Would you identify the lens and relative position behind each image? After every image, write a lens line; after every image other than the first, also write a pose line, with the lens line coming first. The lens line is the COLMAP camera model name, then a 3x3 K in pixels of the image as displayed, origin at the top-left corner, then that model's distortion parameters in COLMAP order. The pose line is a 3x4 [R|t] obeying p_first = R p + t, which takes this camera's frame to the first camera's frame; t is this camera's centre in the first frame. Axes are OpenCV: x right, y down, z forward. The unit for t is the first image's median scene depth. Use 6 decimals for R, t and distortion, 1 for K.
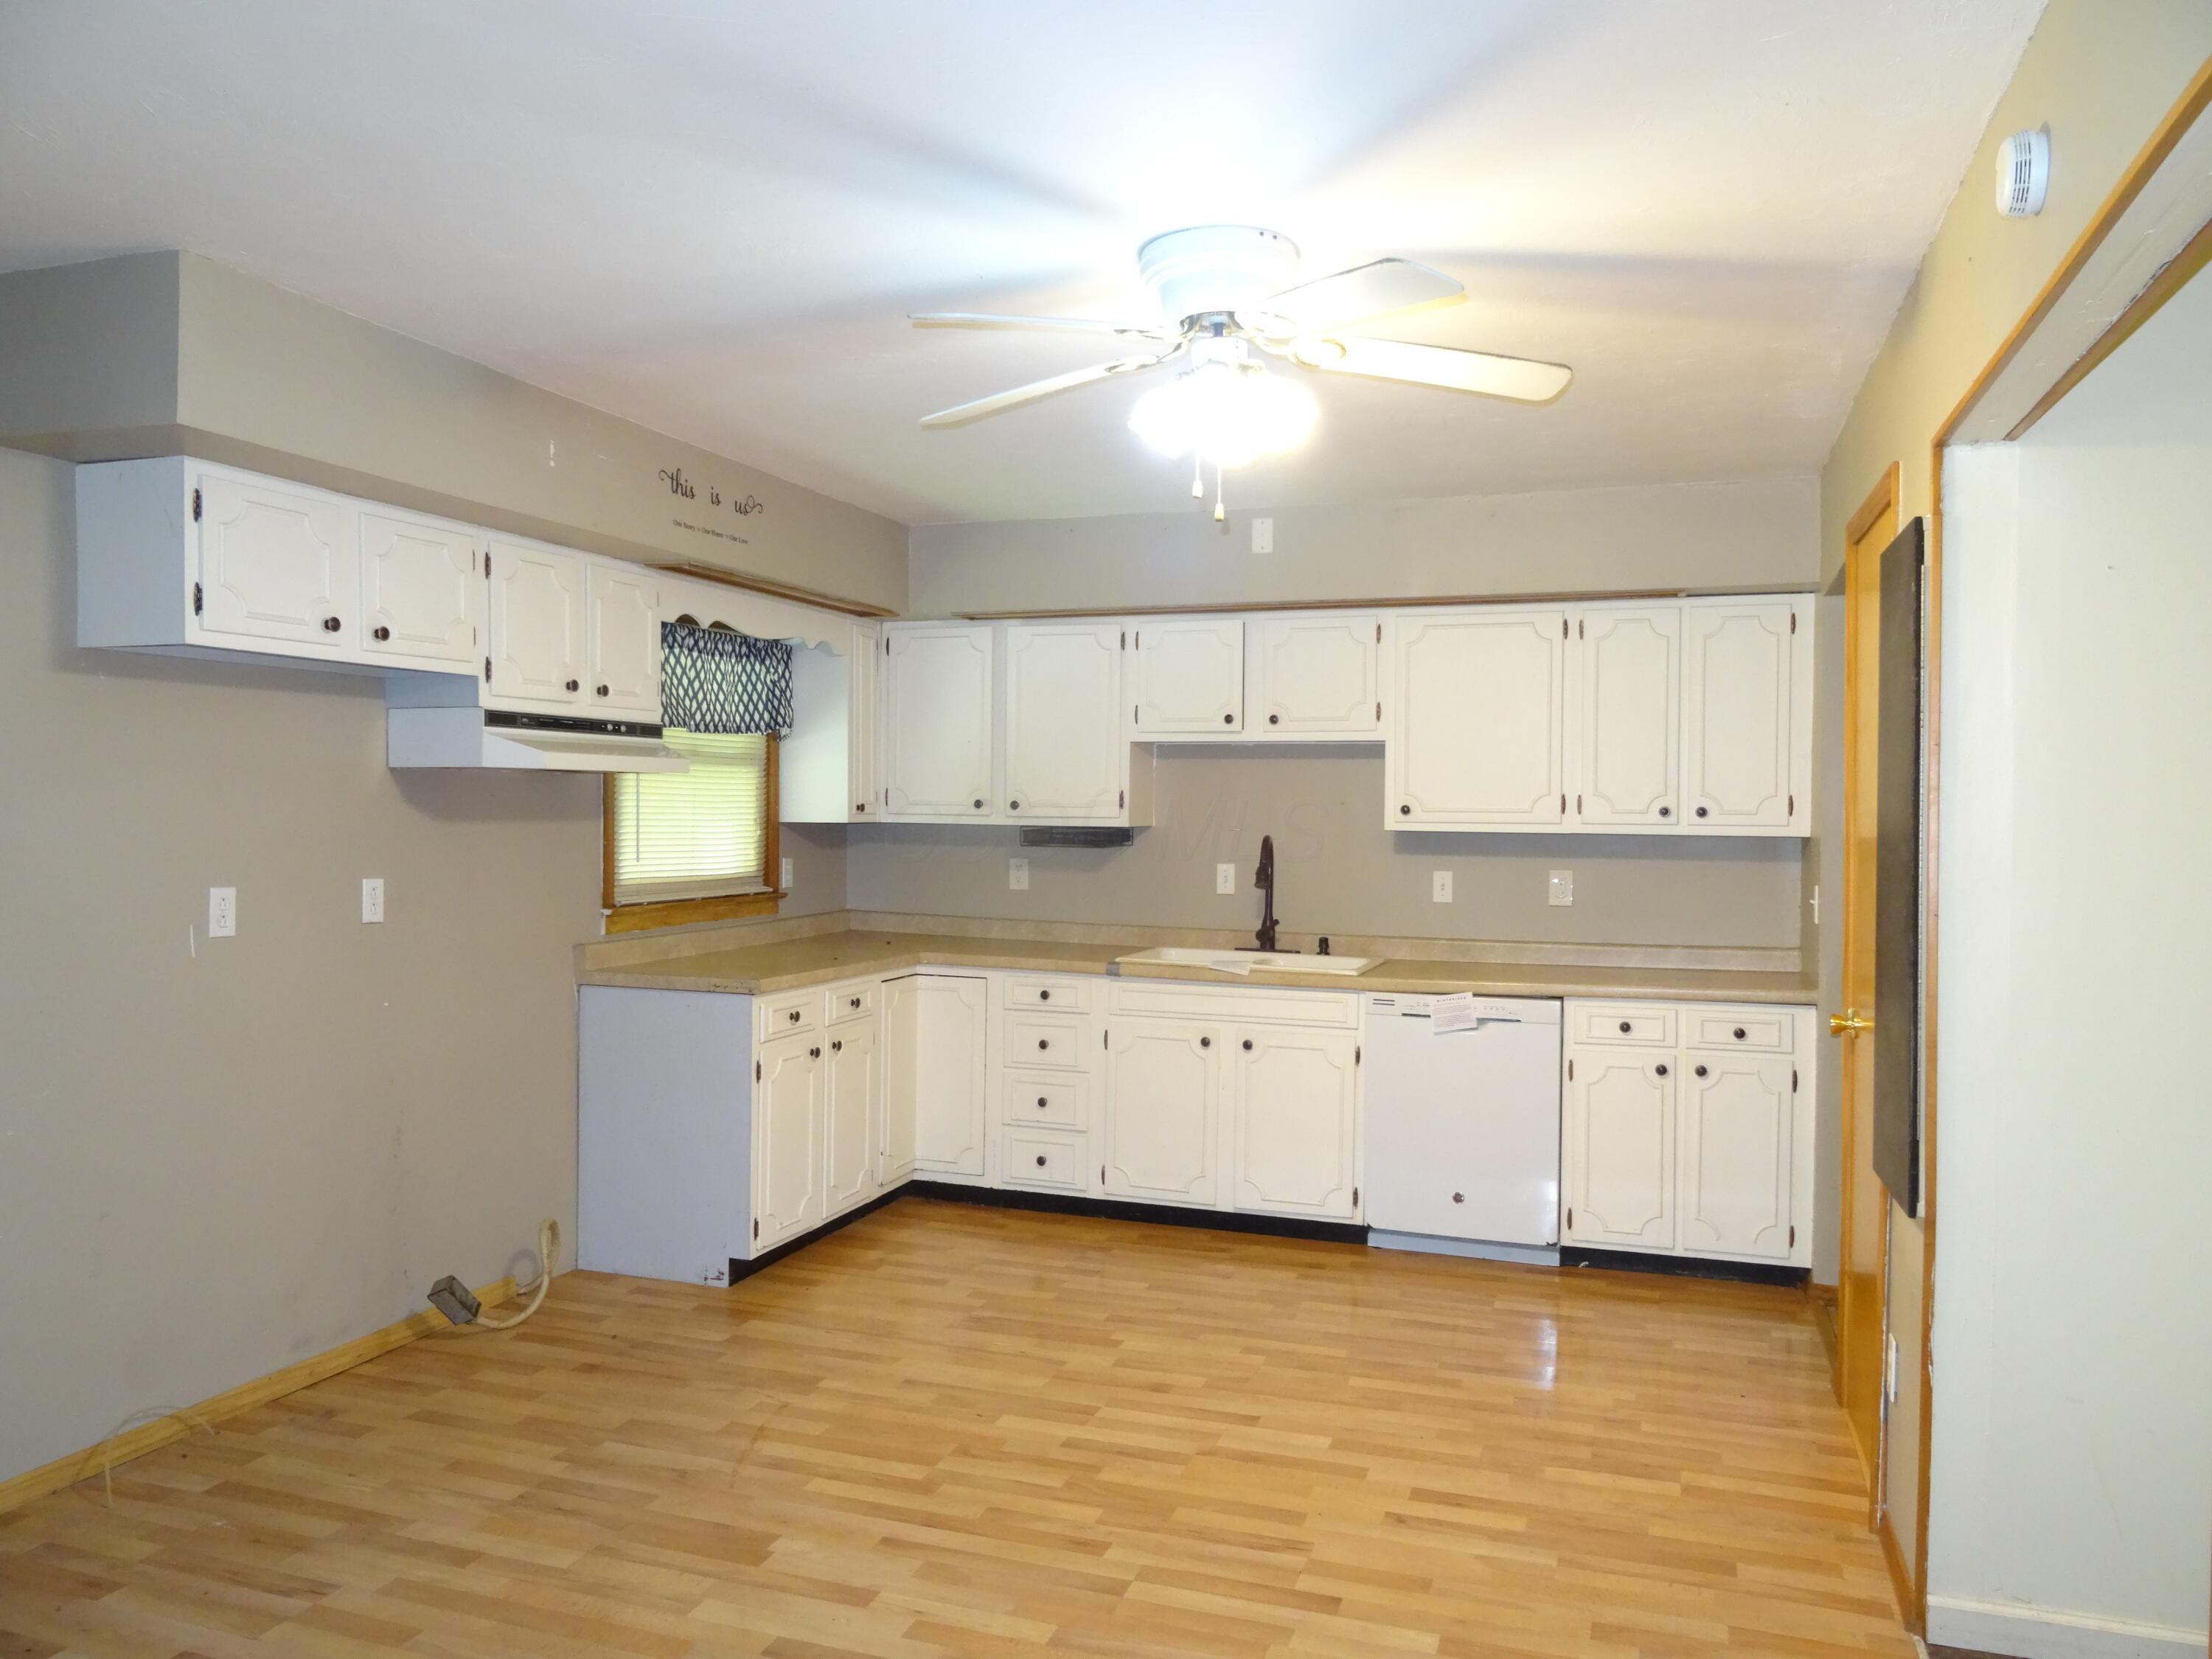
lens RADIAL K [[1588.3, 0, 1119.0], [0, 1588.3, 828.9], [0, 0, 1]] dist [0.006259, -0.009815]
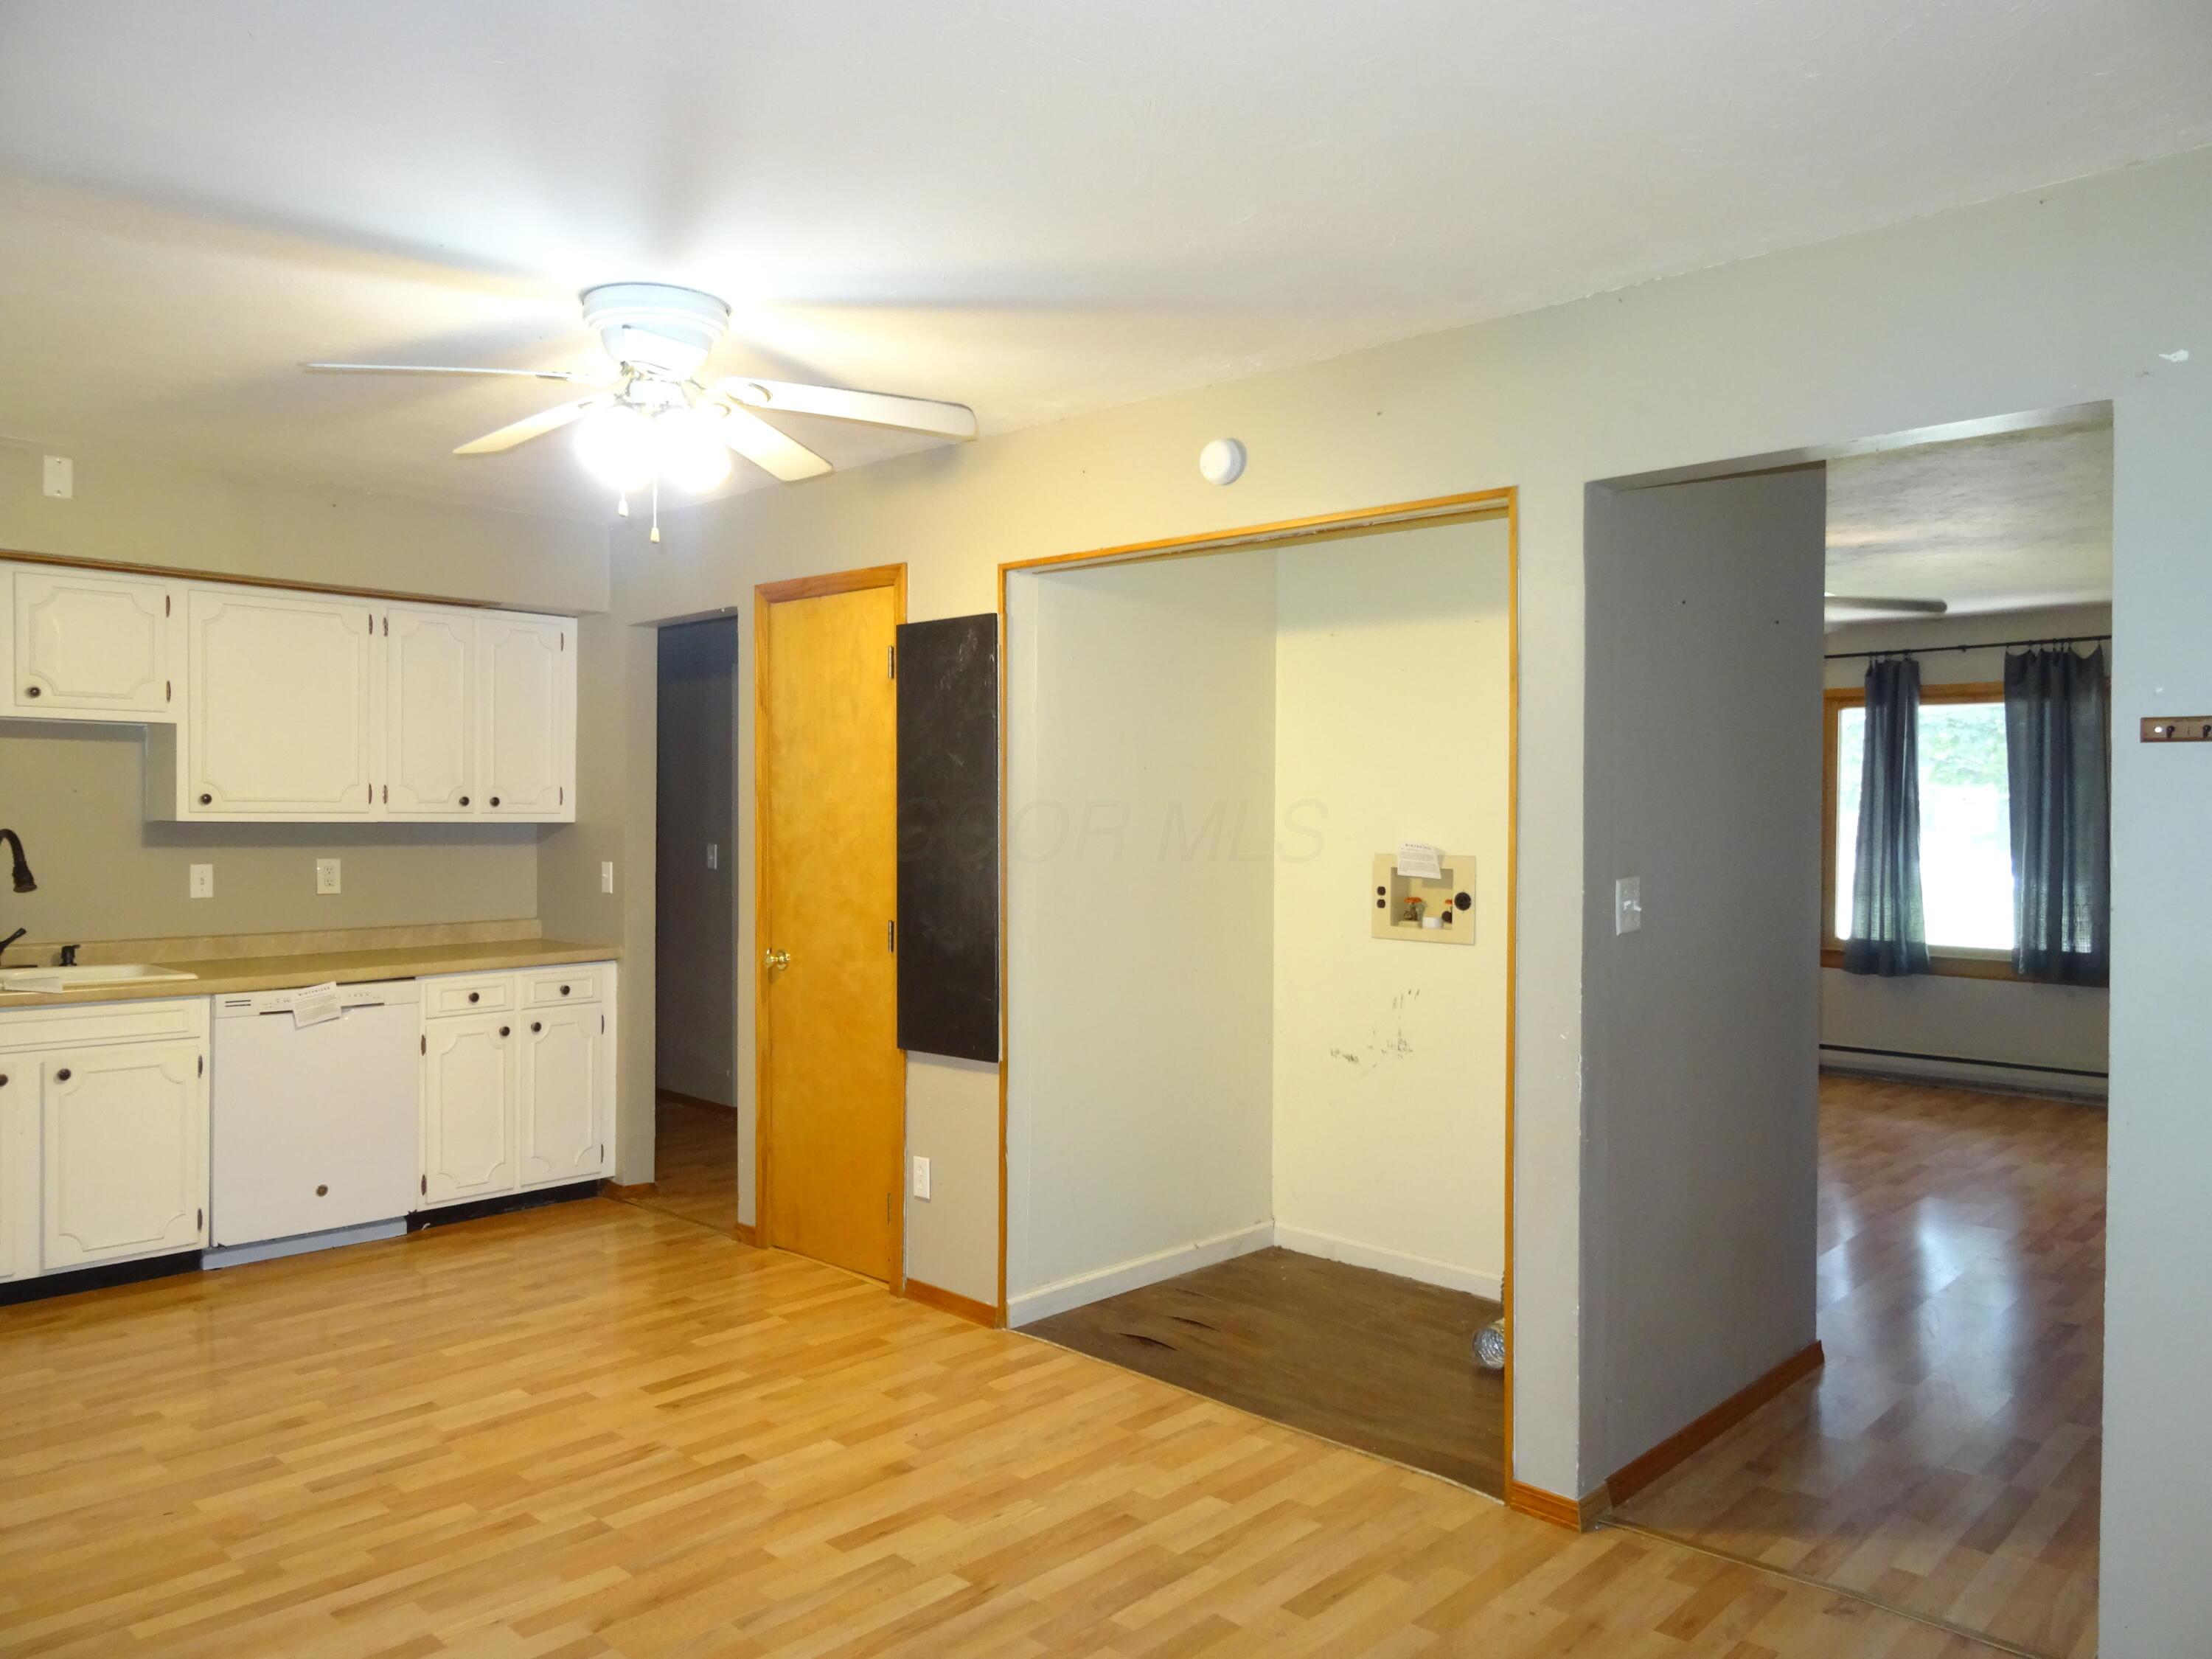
lens RADIAL K [[1588.3, 0, 1105.6], [0, 1588.3, 825.0], [0, 0, 1]] dist [0.006259, -0.009815]
pose [[0.409434, -0.012937, 0.912248, -0.538741], [0.008304, 0.999911, 0.010453, -0.002386], [-0.912302, 0.003296, 0.409505, 0.161833]]
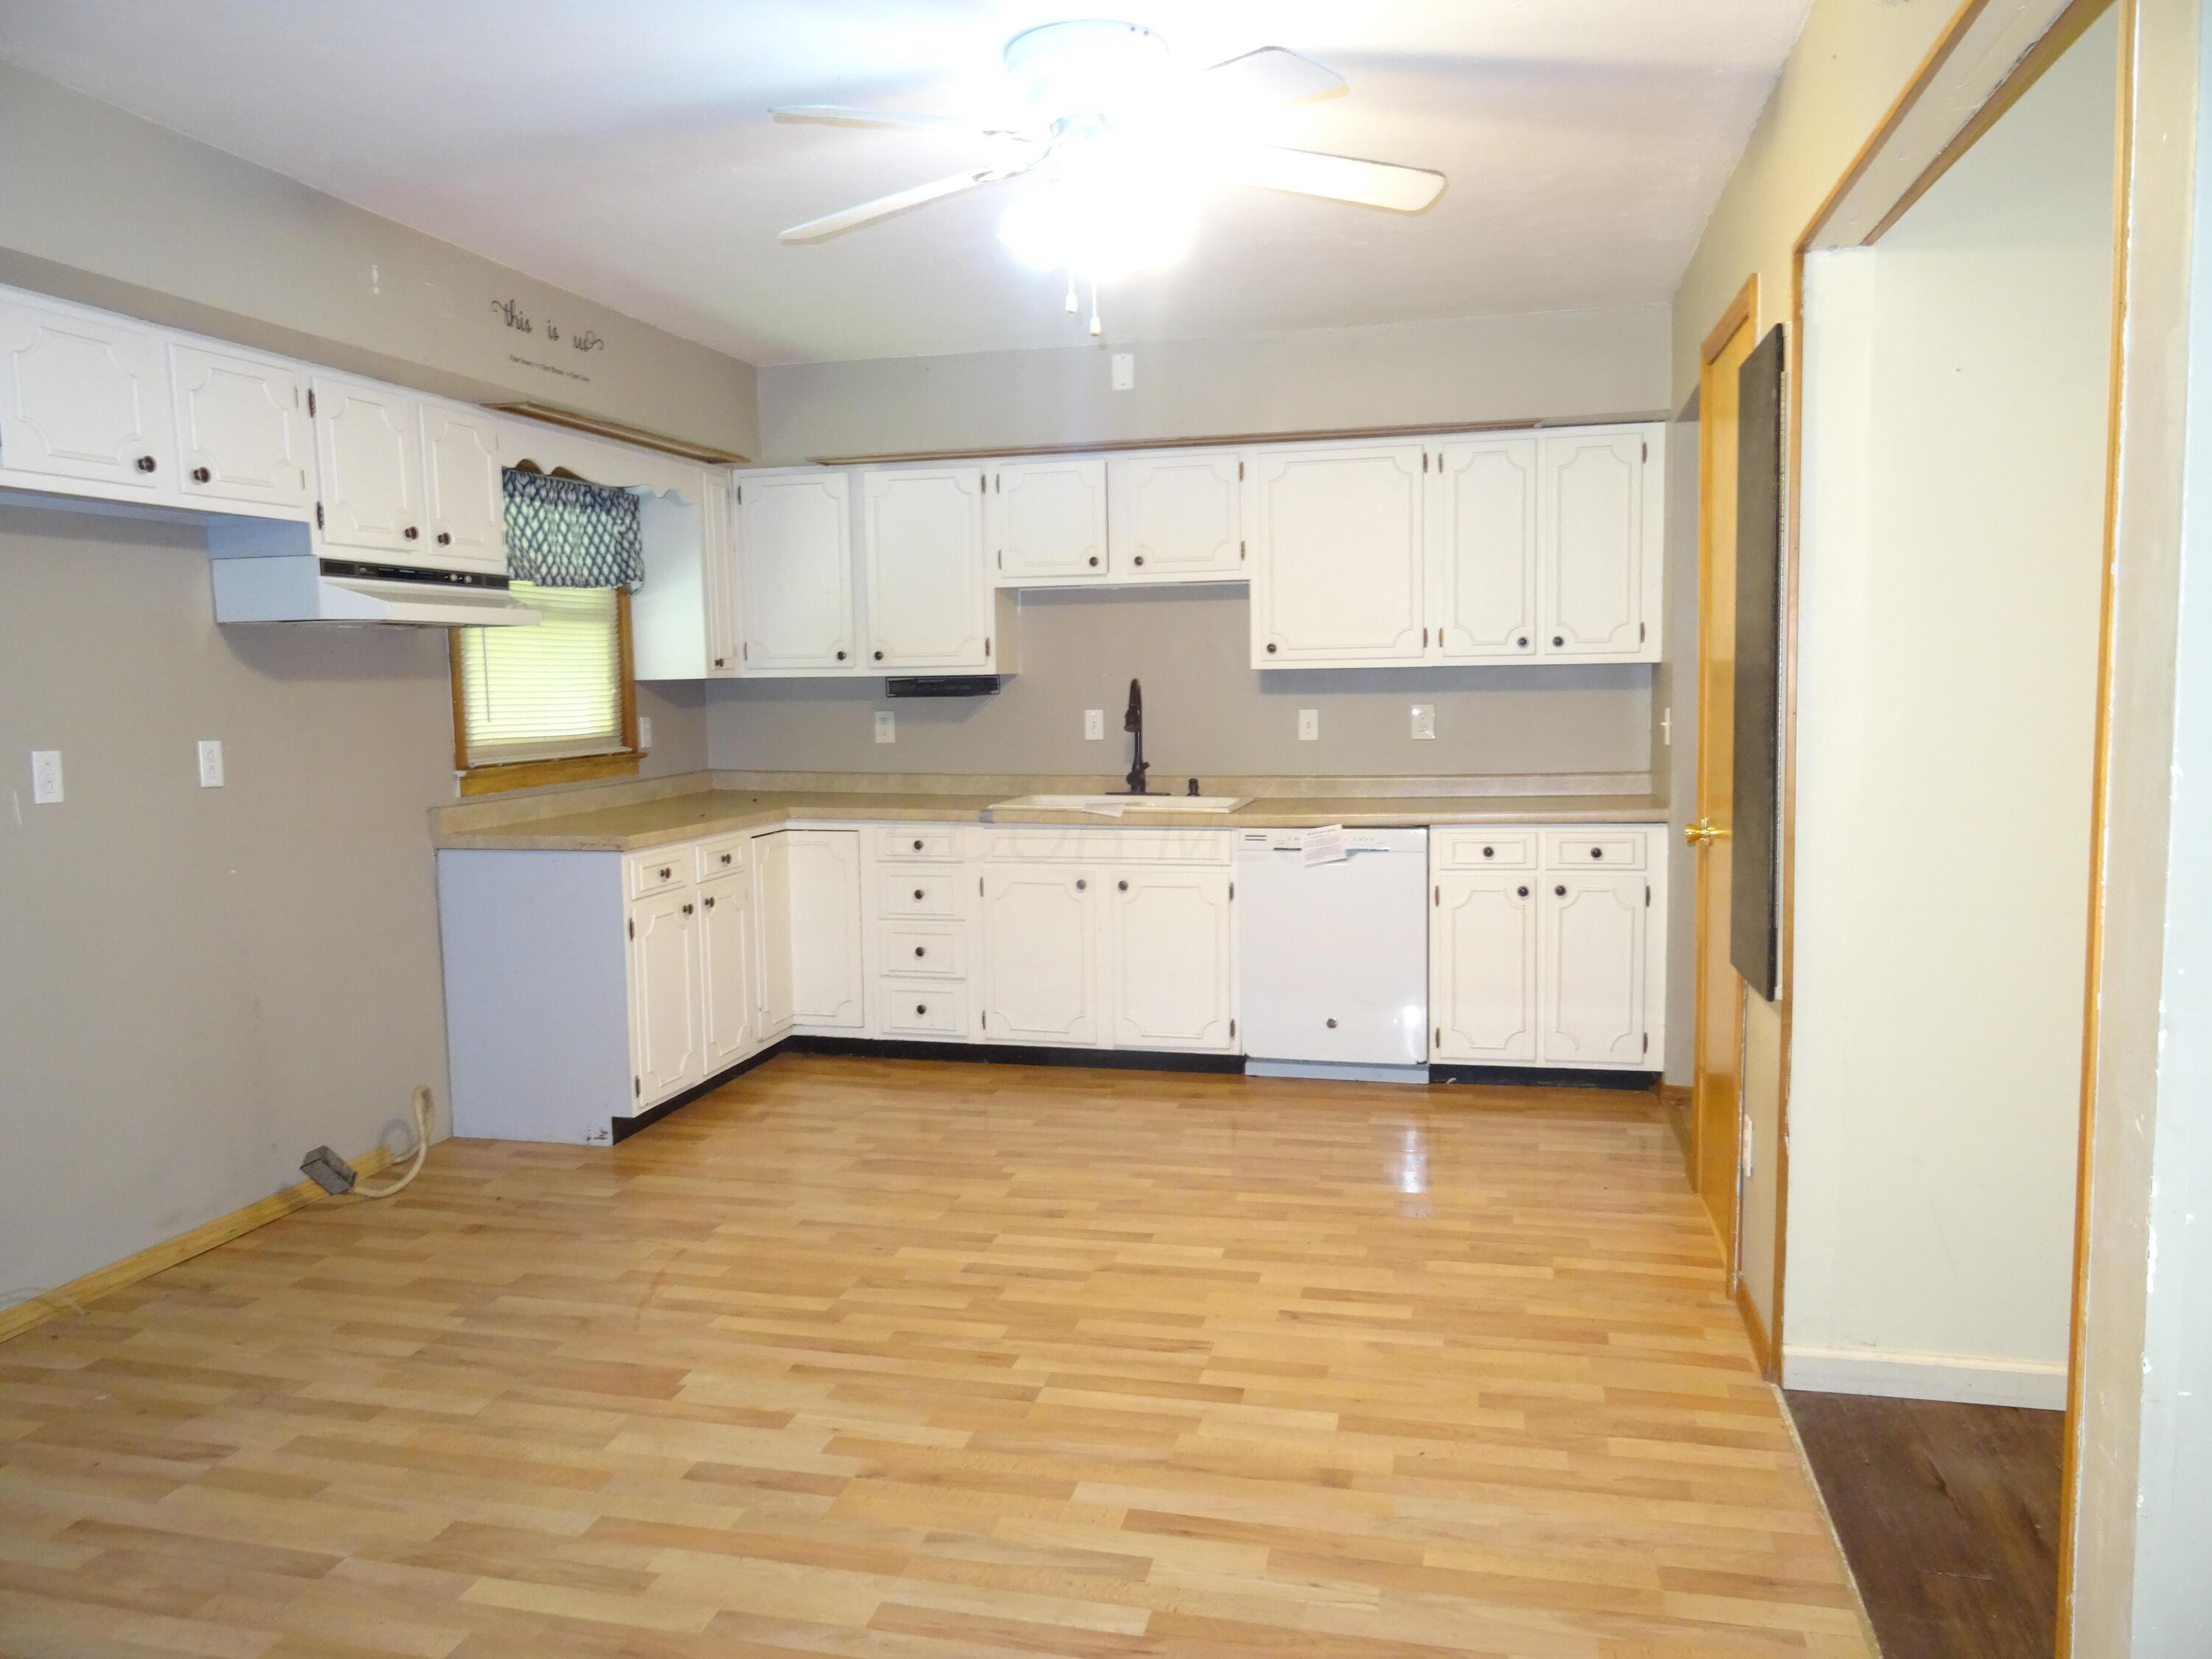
lens RADIAL K [[1588.3, 0, 1119.5], [0, 1588.3, 827.0], [0, 0, 1]] dist [0.006259, -0.009815]
pose [[0.995018, -0.036700, 0.092698, -0.015783], [0.029086, 0.996192, 0.082196, 0.018256], [-0.095362, -0.079091, 0.992296, 0.000858]]
